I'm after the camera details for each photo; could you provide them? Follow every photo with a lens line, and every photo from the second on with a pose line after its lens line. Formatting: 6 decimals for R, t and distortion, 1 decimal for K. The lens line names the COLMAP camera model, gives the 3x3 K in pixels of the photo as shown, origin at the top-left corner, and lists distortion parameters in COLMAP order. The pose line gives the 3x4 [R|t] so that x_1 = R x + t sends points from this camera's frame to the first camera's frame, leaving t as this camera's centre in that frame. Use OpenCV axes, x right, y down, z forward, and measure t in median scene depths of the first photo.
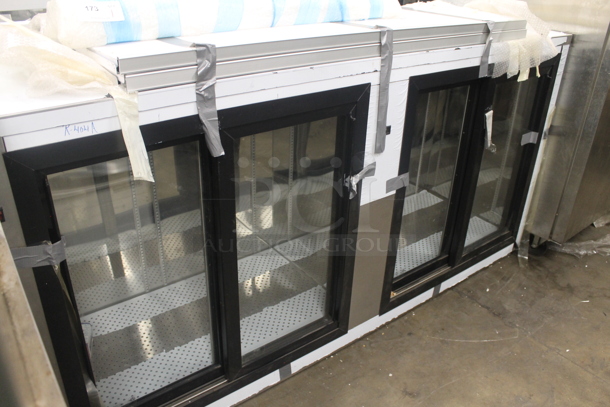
lens RADIAL K [[517.0, 0, 305.0], [0, 517.0, 203.5], [0, 0, 1]] dist [-0.110960, 0.011152]
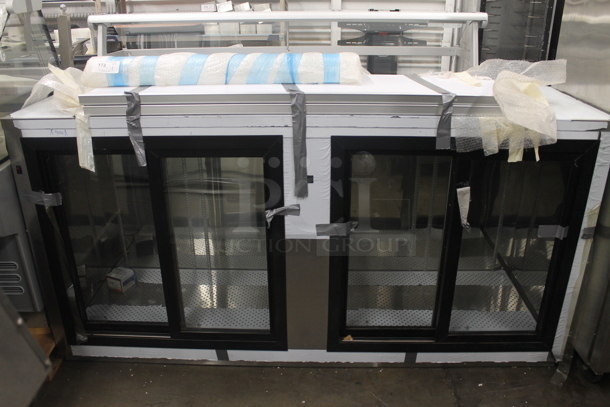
lens RADIAL K [[517.0, 0, 305.0], [0, 517.0, 203.5], [0, 0, 1]] dist [-0.110960, 0.011152]
pose [[0.774857, 0.216110, -0.594049, 0.849354], [-0.264549, 0.964355, 0.005755, -0.093730], [0.574118, 0.152696, 0.804408, 0.073683]]
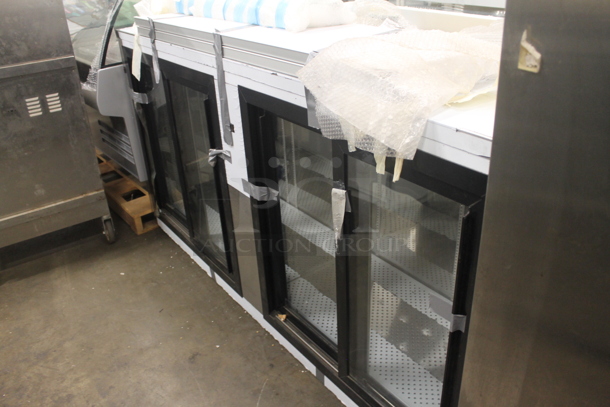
lens RADIAL K [[517.0, 0, 305.0], [0, 517.0, 203.5], [0, 0, 1]] dist [-0.110960, 0.011152]
pose [[-0.029071, 0.431861, -0.901472, 1.200432], [-0.416533, 0.814586, 0.403670, -0.513171], [0.908656, 0.387228, 0.156204, 1.031198]]
